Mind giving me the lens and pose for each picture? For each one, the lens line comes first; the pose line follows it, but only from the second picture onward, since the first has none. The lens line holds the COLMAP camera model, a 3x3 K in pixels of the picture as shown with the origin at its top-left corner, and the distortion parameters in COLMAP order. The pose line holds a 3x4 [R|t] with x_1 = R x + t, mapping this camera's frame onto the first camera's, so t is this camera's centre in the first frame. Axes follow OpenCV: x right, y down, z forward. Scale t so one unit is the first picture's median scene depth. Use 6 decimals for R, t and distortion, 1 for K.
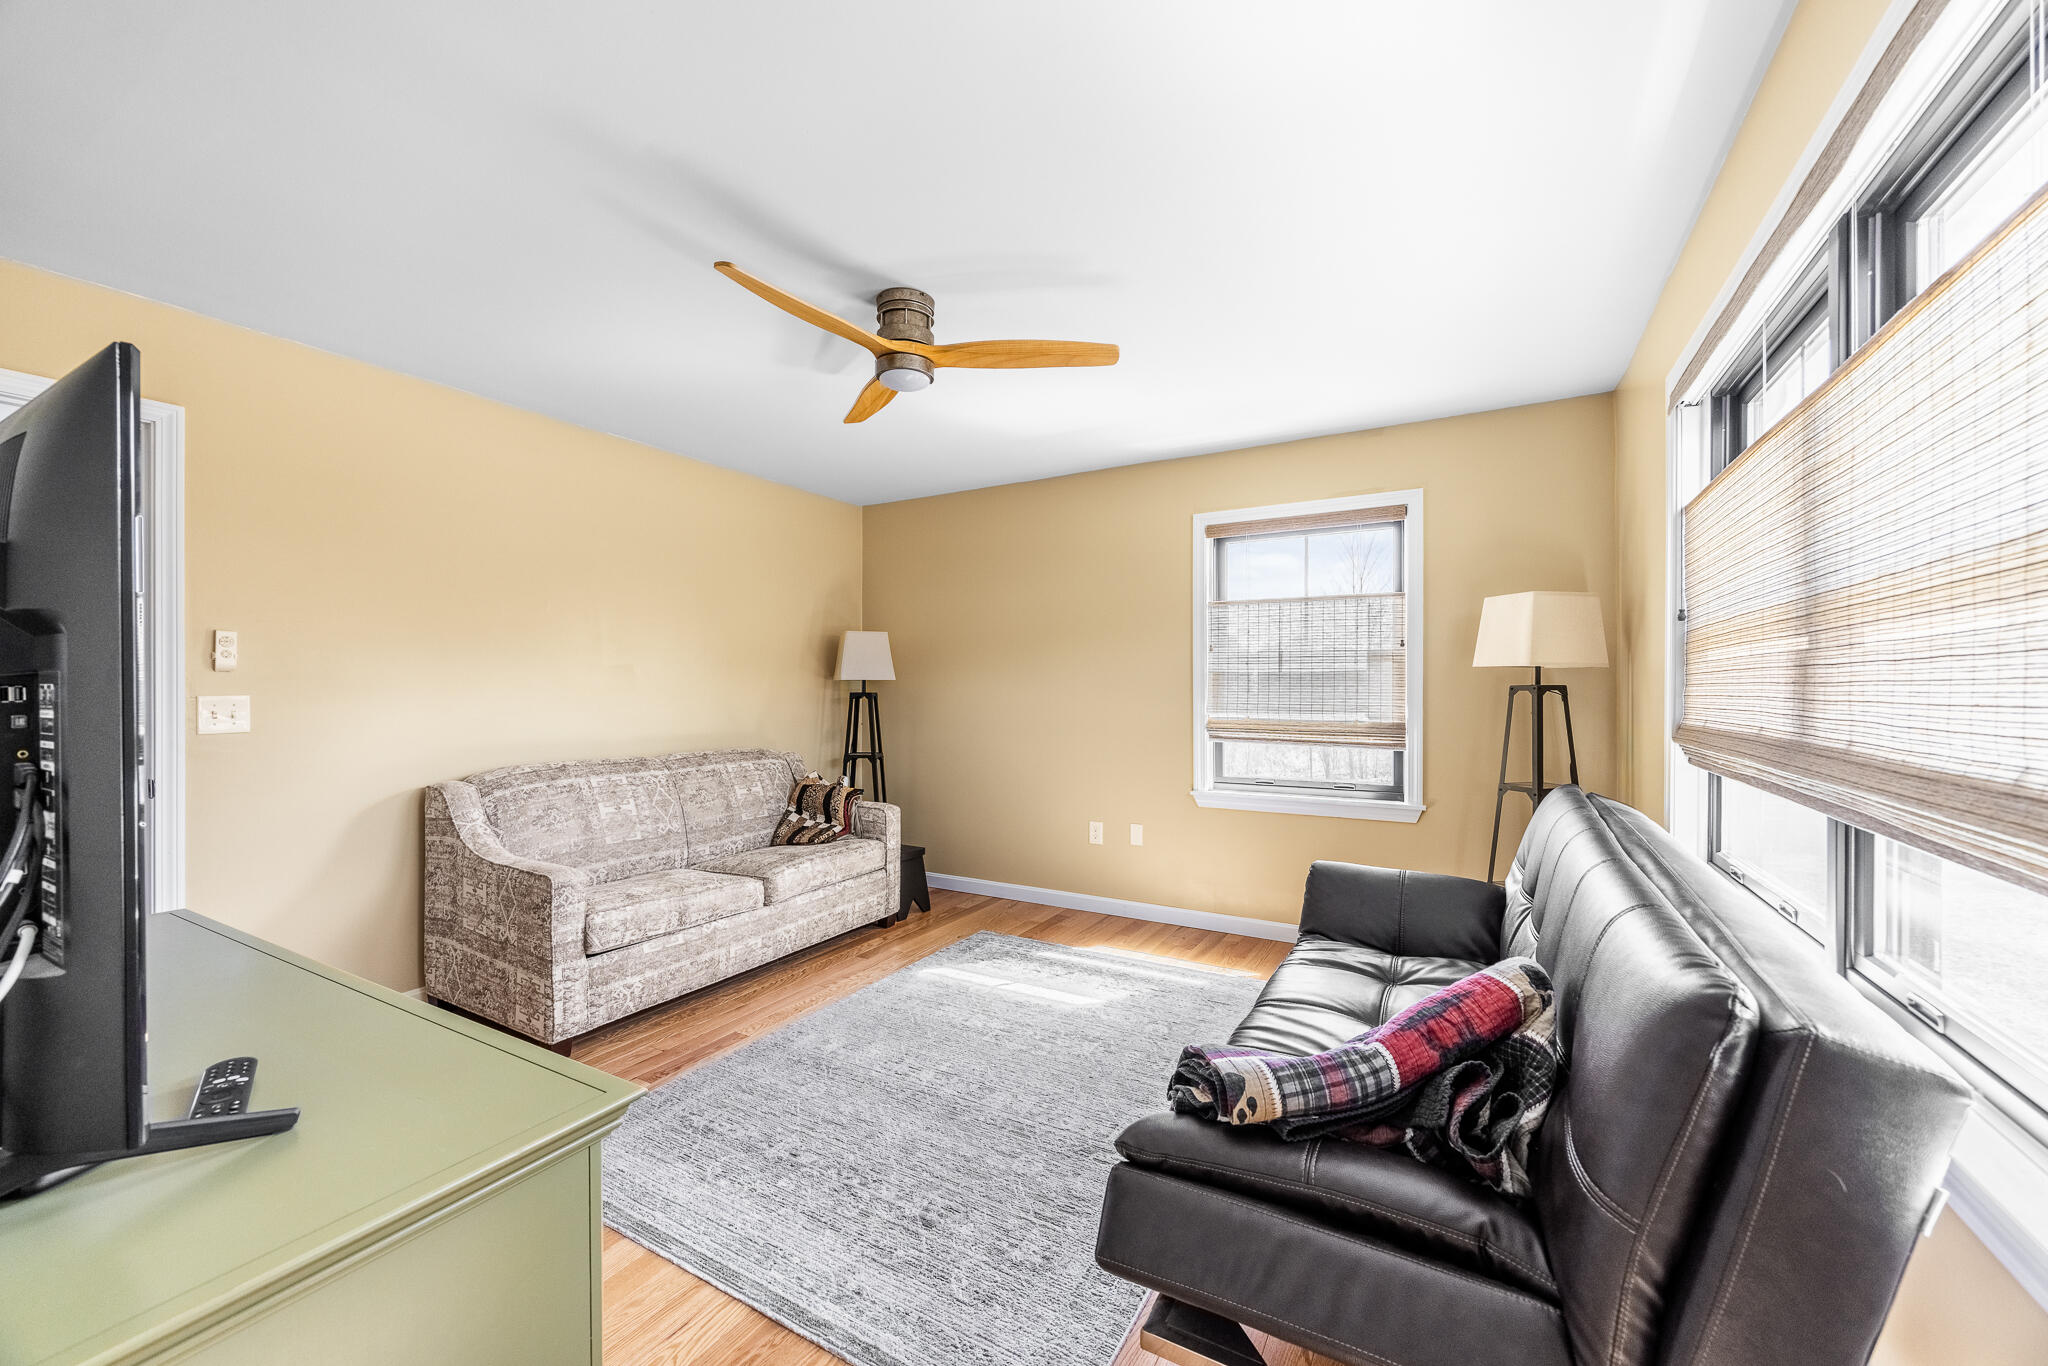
lens RADIAL K [[792.7, 0, 1028.8], [0, 792.7, 688.4], [0, 0, 1]] dist [-0.003997, 0.000028]
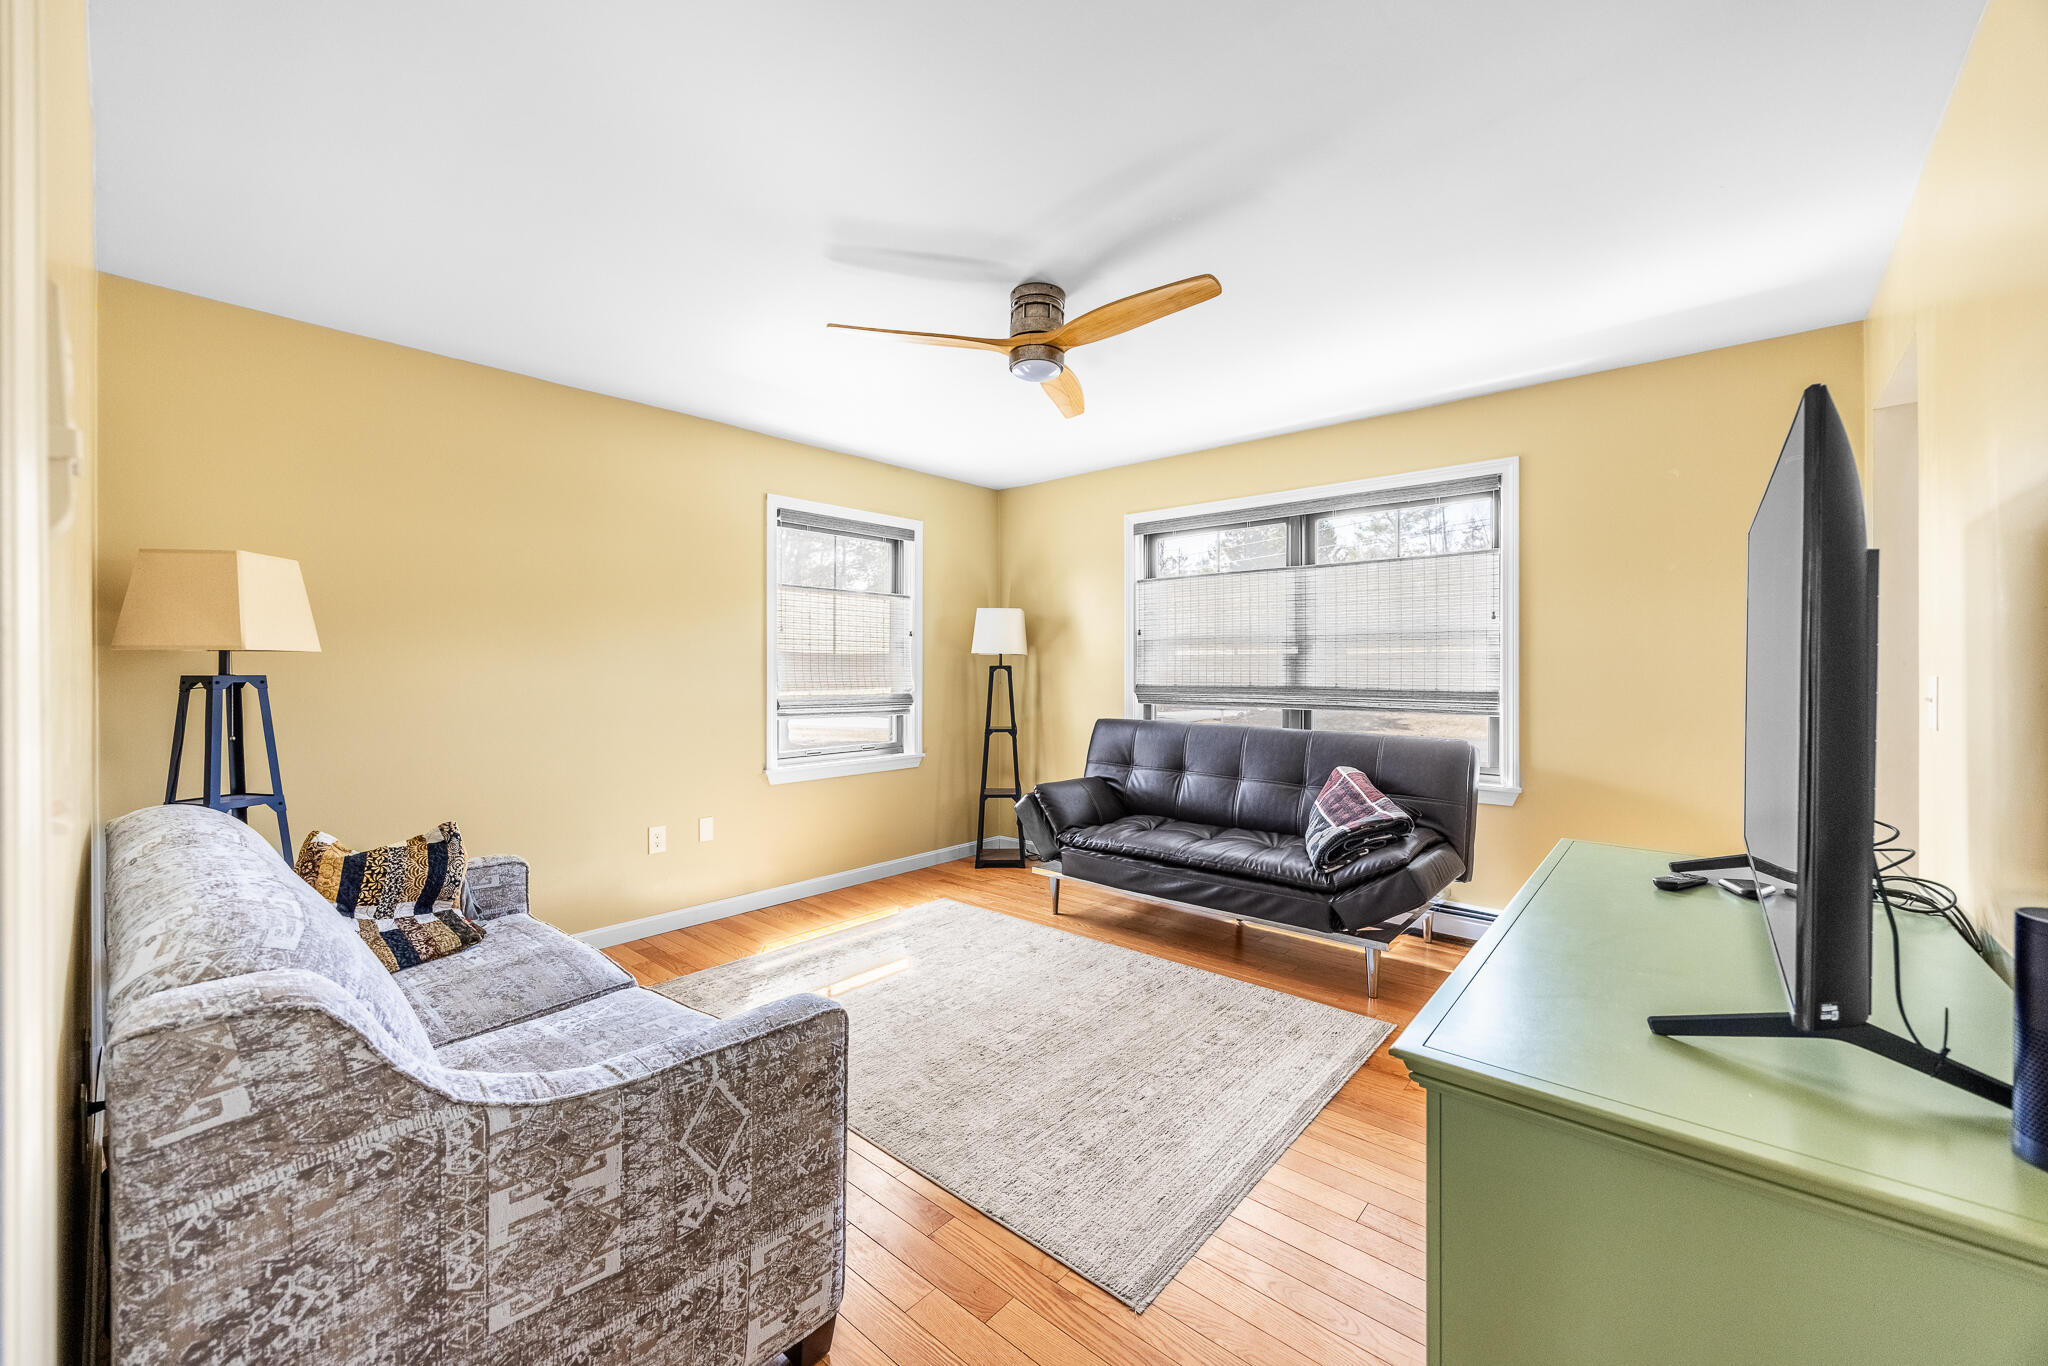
lens RADIAL K [[792.7, 0, 1027.8], [0, 792.7, 673.6], [0, 0, 1]] dist [-0.003997, 0.000028]
pose [[0.178168, -0.001928, 0.983998, -0.793620], [0.002632, 0.999995, 0.001482, 0.007931], [-0.983997, 0.002325, 0.178172, 0.552890]]
